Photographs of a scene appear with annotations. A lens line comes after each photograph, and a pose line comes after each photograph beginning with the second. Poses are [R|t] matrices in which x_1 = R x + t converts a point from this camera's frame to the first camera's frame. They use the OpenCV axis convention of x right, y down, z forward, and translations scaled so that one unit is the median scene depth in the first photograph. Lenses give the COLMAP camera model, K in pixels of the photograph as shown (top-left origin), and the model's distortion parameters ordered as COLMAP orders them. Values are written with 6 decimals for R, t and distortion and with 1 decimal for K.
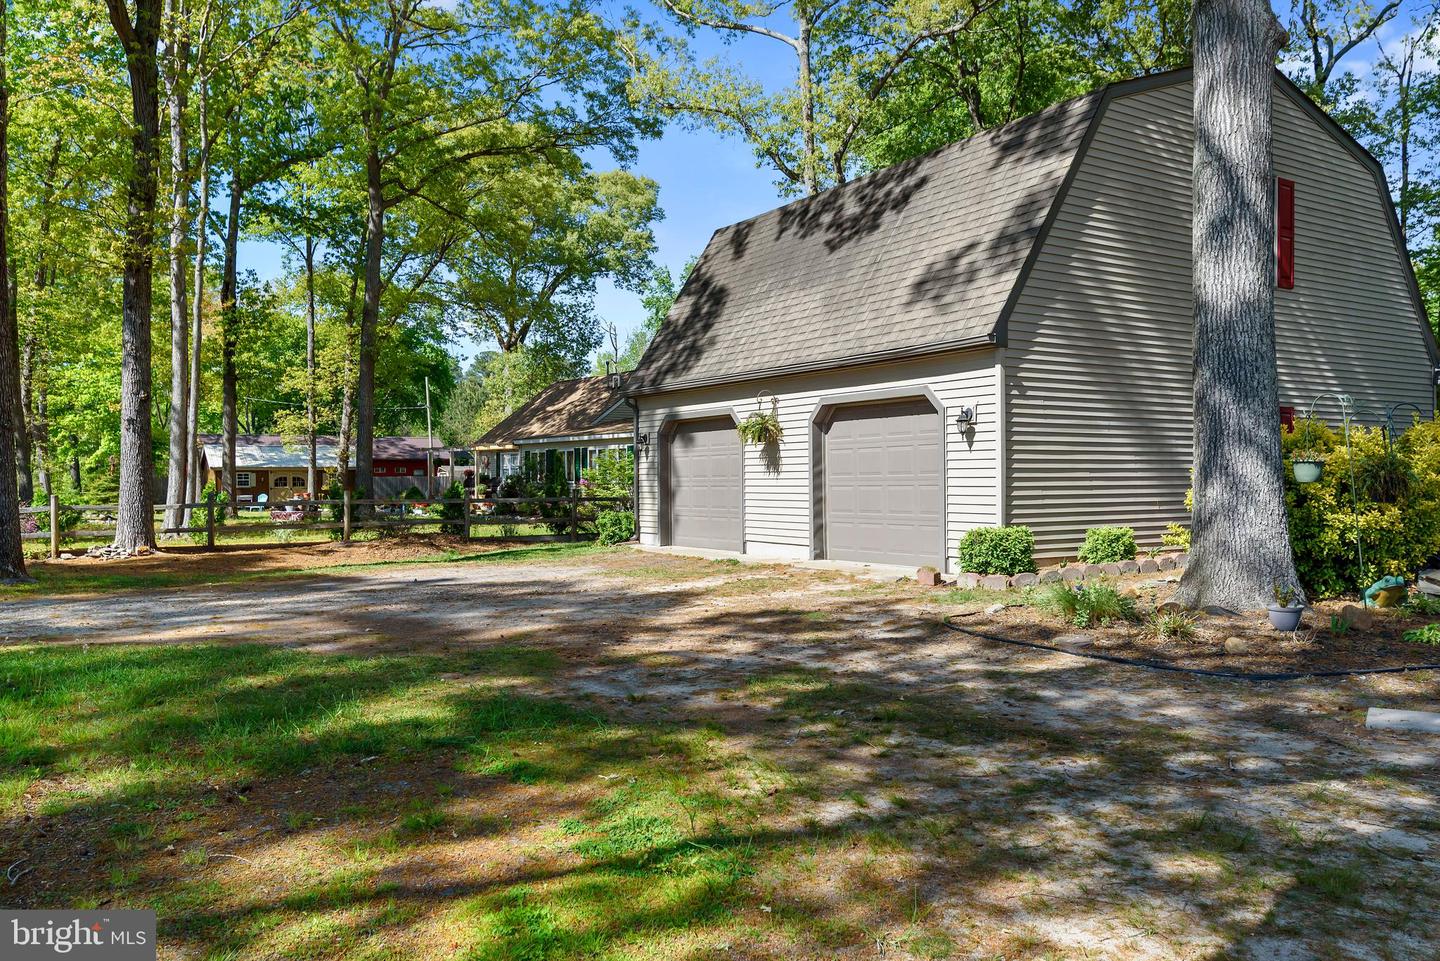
lens RADIAL K [[1081.0, 0, 721.0], [0, 1081.0, 479.1], [0, 0, 1]] dist [-0.003124, -0.000421]
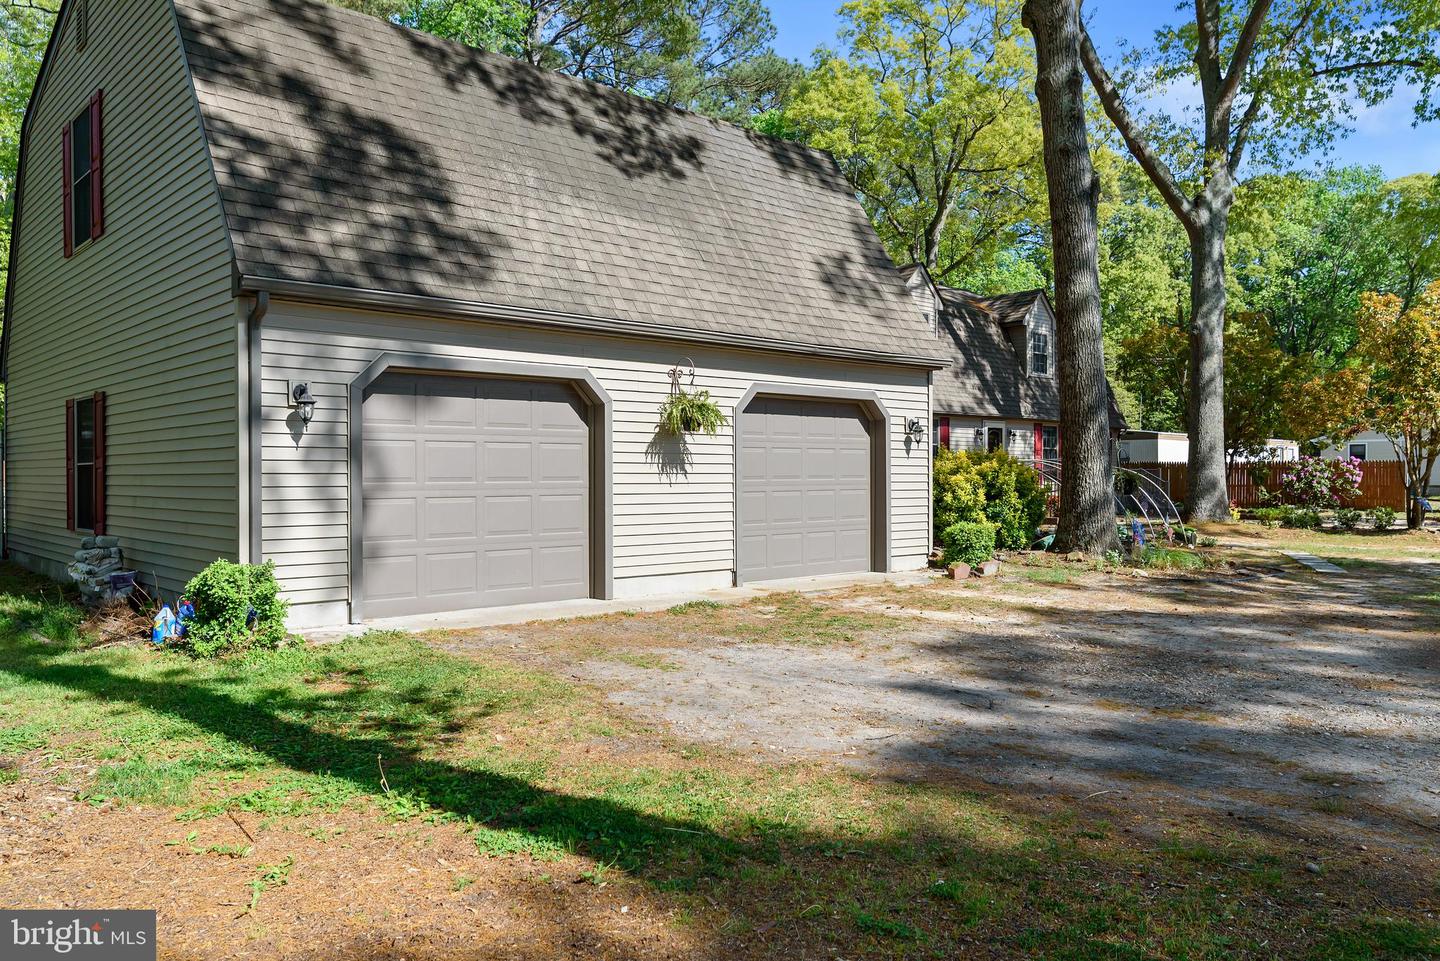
lens RADIAL K [[1081.0, 0, 716.9], [0, 1081.0, 482.1], [0, 0, 1]] dist [-0.003124, -0.000421]
pose [[-0.169206, 0.009273, 0.985537, -0.666034], [0.006637, 0.999944, -0.008269, 0.005324], [-0.985558, 0.005142, -0.169258, 1.110581]]
